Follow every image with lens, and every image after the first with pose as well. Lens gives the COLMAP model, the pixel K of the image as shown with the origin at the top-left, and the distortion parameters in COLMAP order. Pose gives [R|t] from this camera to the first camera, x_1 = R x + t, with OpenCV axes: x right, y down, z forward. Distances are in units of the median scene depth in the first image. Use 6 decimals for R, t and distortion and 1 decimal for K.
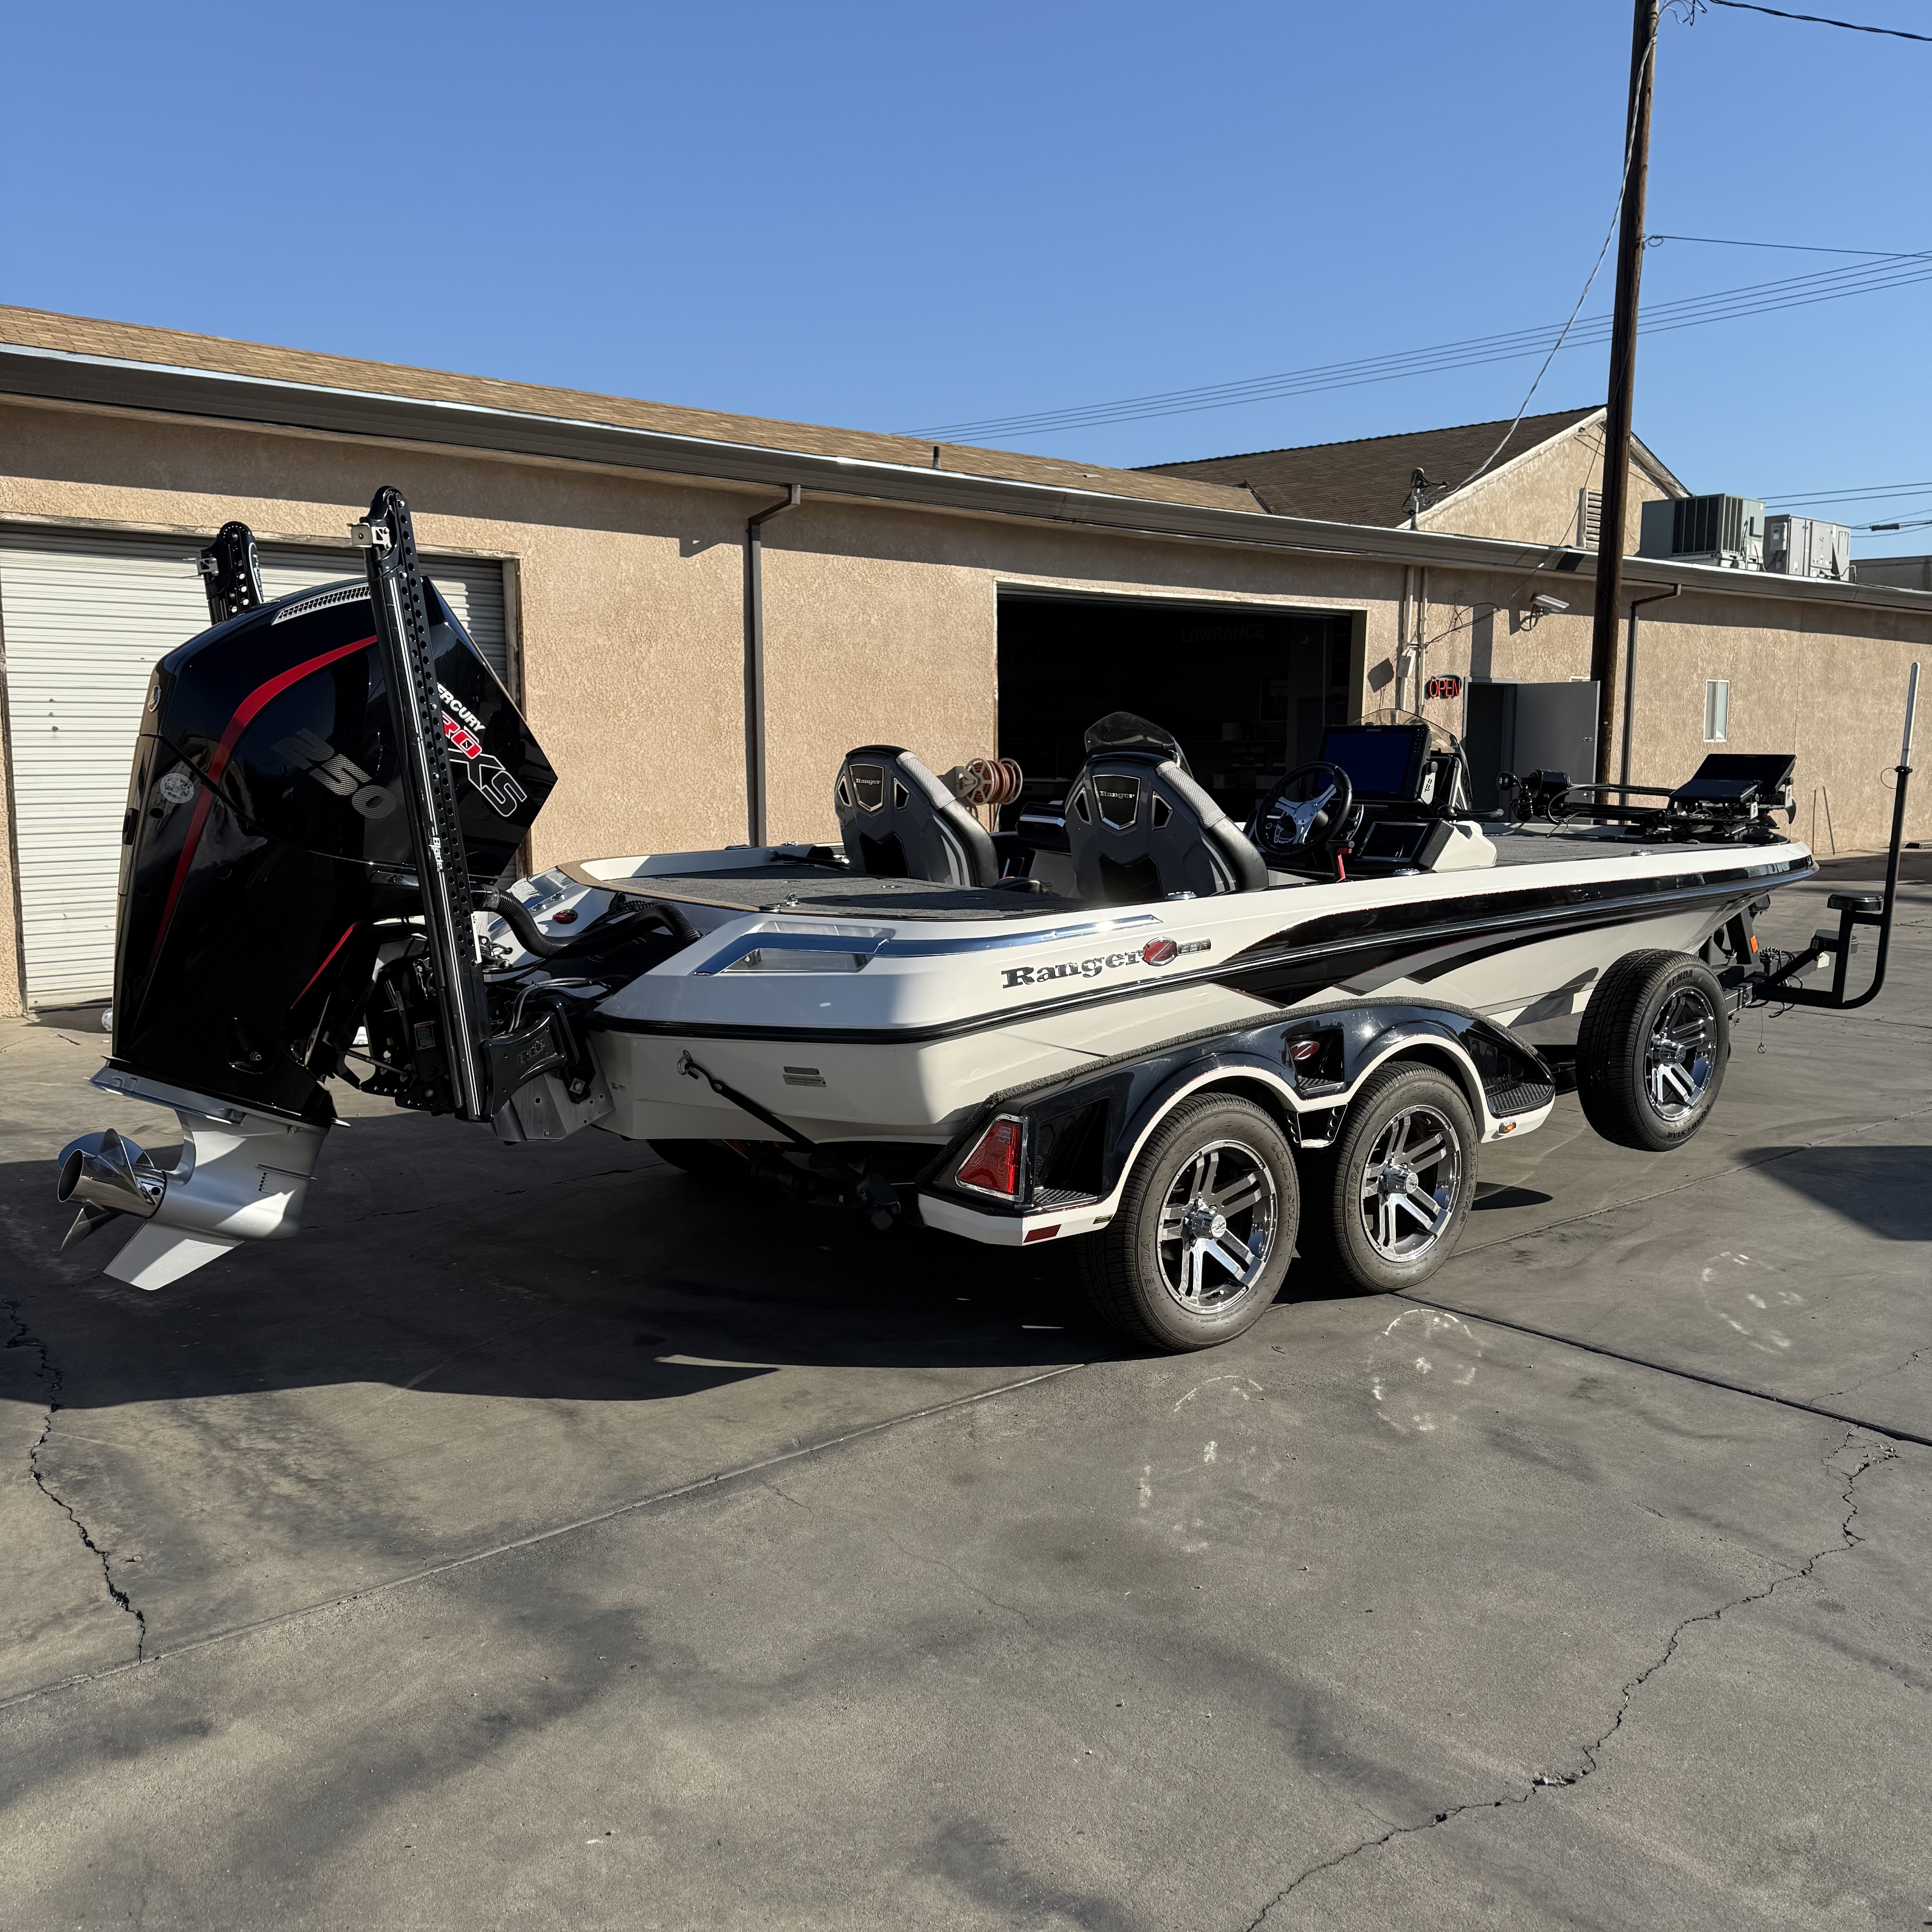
lens RADIAL K [[1779.6, 0, 972.6], [0, 1779.6, 970.9], [0, 0, 1]] dist [0.206019, -0.458841]
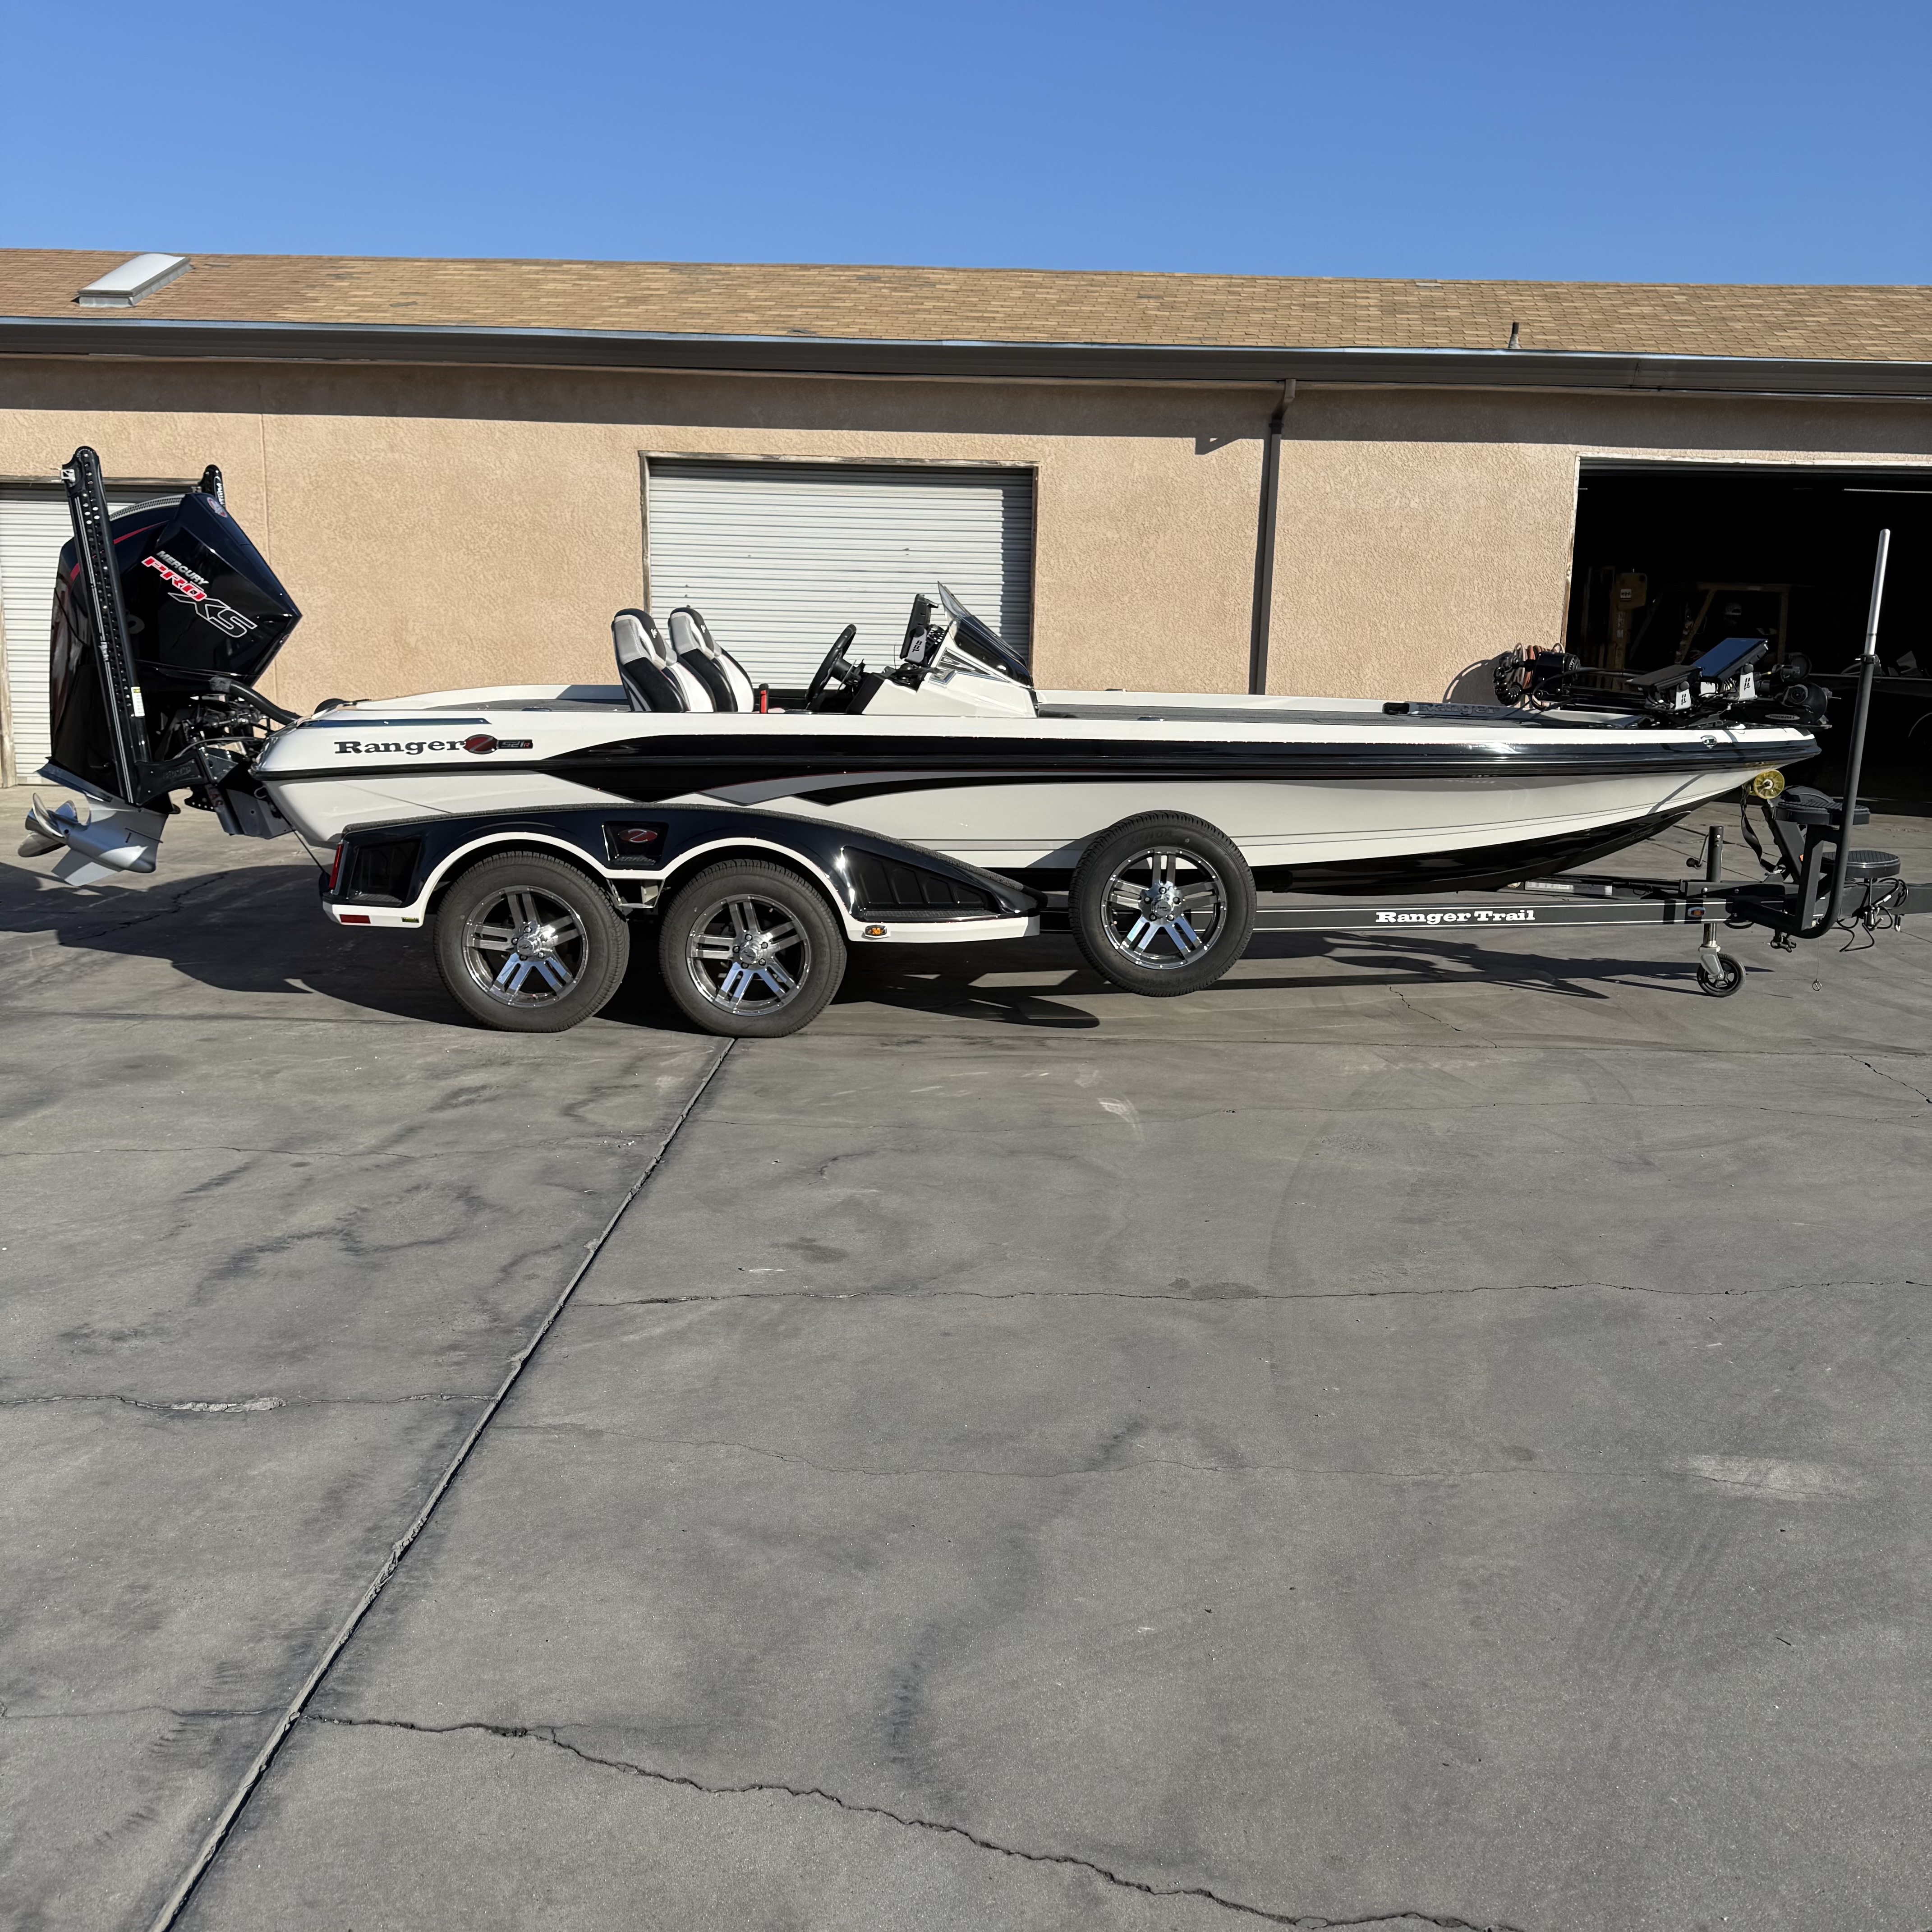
lens RADIAL K [[1799.8, 0, 966.0], [0, 1799.8, 966.0], [0, 0, 1]] dist [0.187422, -0.417858]
pose [[0.750629, 0.133658, -0.647064, 1.055283], [-0.102206, 0.991026, 0.086142, 0.000110], [0.652771, 0.001473, 0.757553, 0.120855]]
